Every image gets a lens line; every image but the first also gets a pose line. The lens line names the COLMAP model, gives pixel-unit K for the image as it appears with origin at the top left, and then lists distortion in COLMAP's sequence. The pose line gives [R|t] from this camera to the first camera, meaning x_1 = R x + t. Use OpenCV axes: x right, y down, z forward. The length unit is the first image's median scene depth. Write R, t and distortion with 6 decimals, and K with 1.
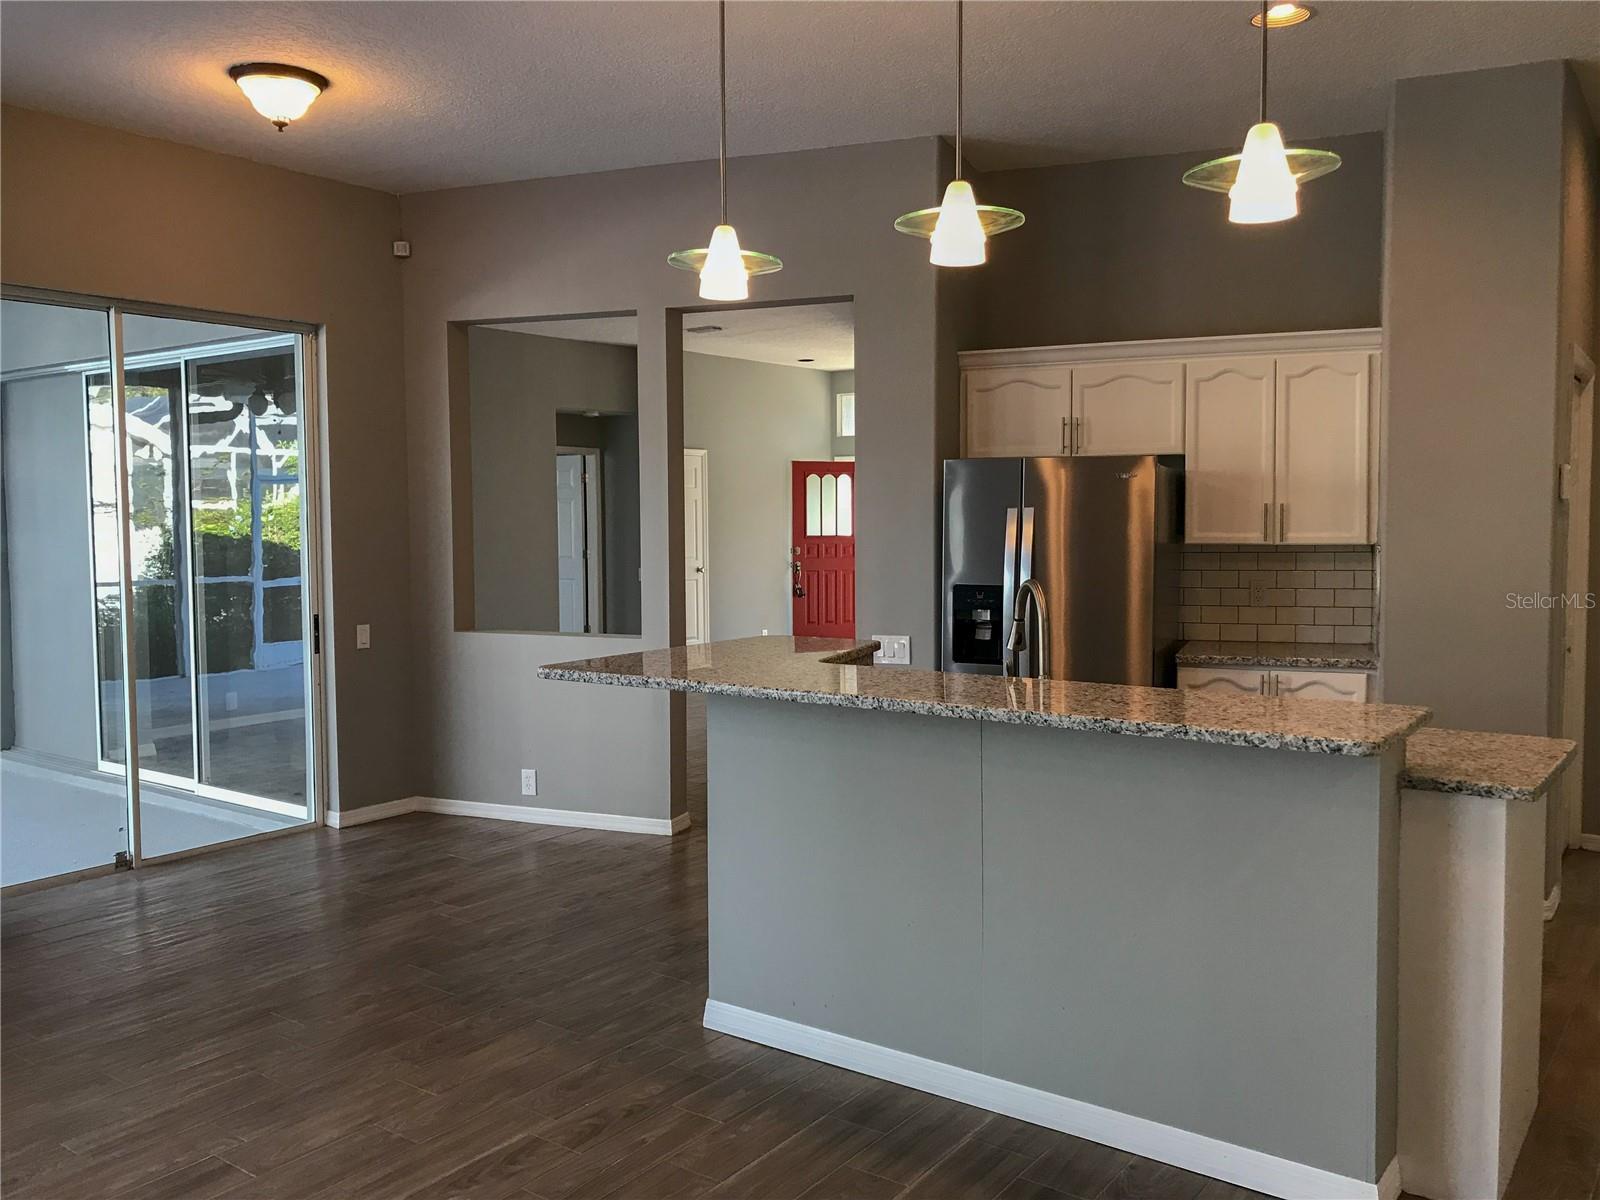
lens RADIAL K [[1320.7, 0, 800.0], [0, 1320.7, 600.0], [0, 0, 1]] dist [-0.002481, 0.002939]
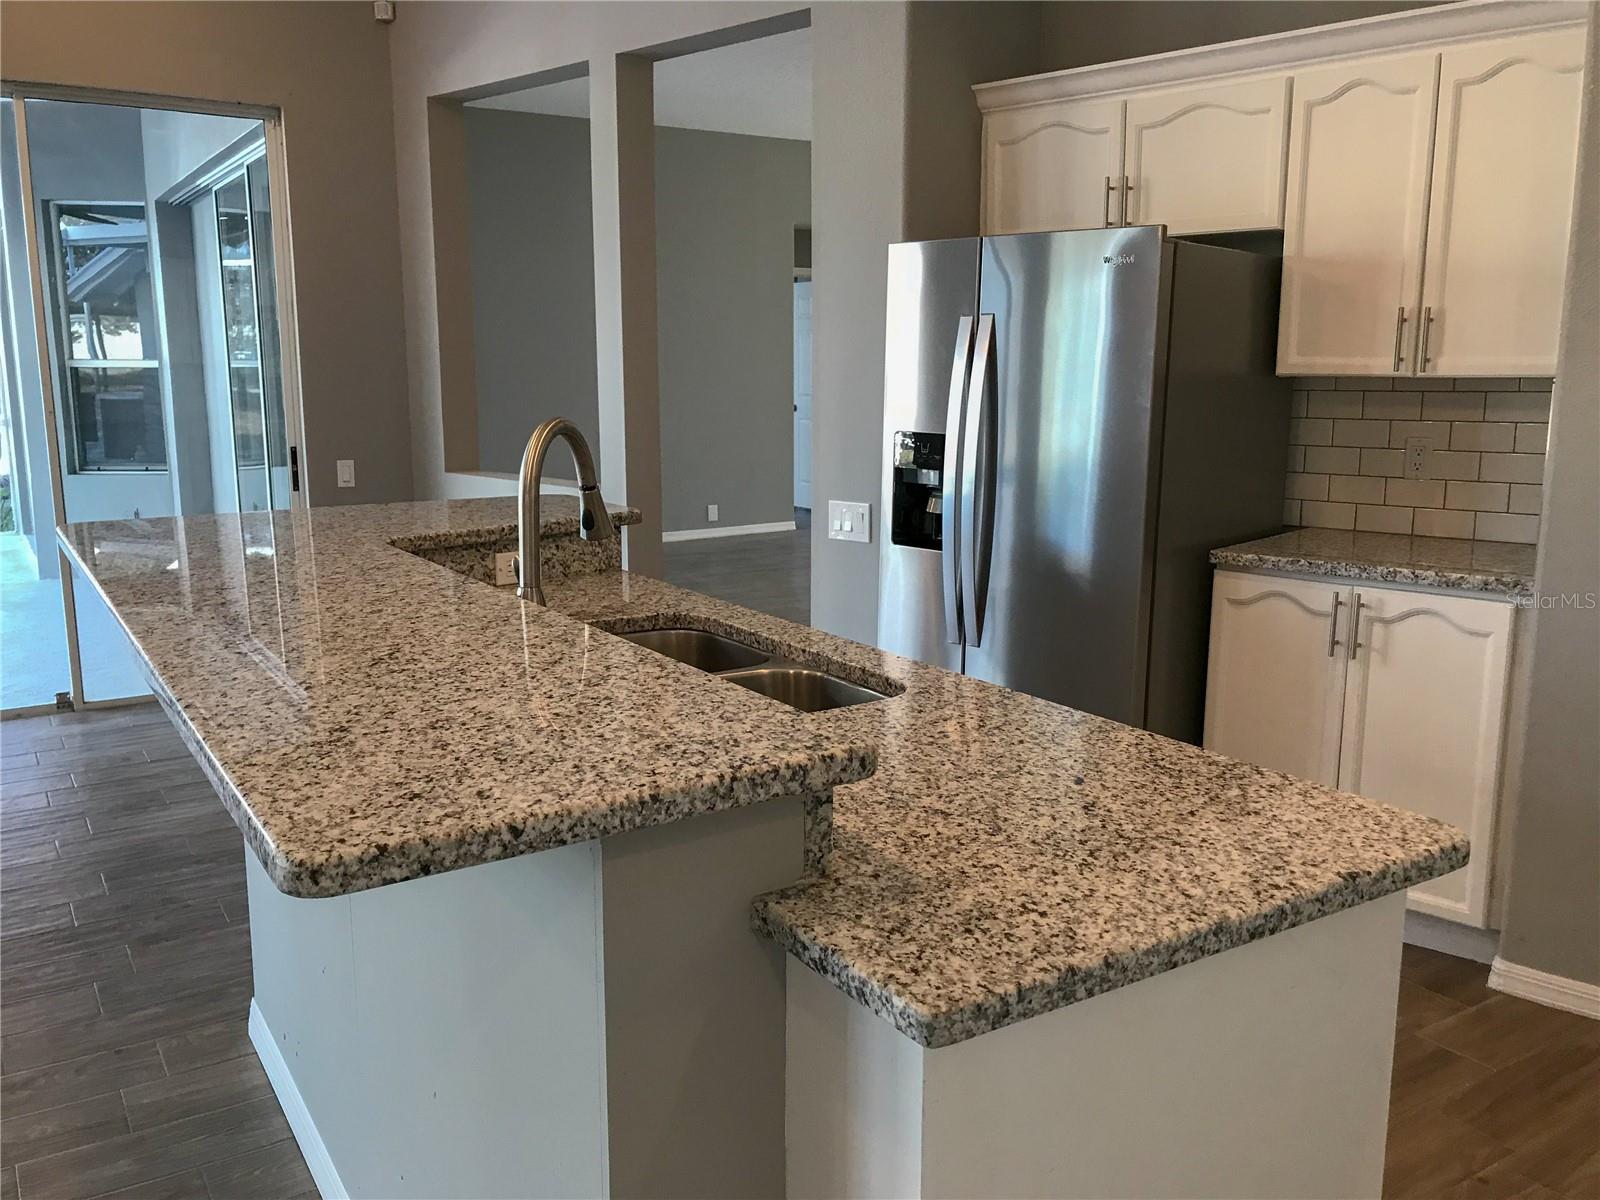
lens RADIAL K [[1320.7, 0, 800.0], [0, 1320.7, 600.0], [0, 0, 1]] dist [-0.002481, 0.002939]
pose [[0.933043, 0.071614, -0.352565, 0.311333], [-0.030444, 0.992189, 0.120968, -0.005148], [0.358475, -0.102135, 0.927935, 0.324266]]
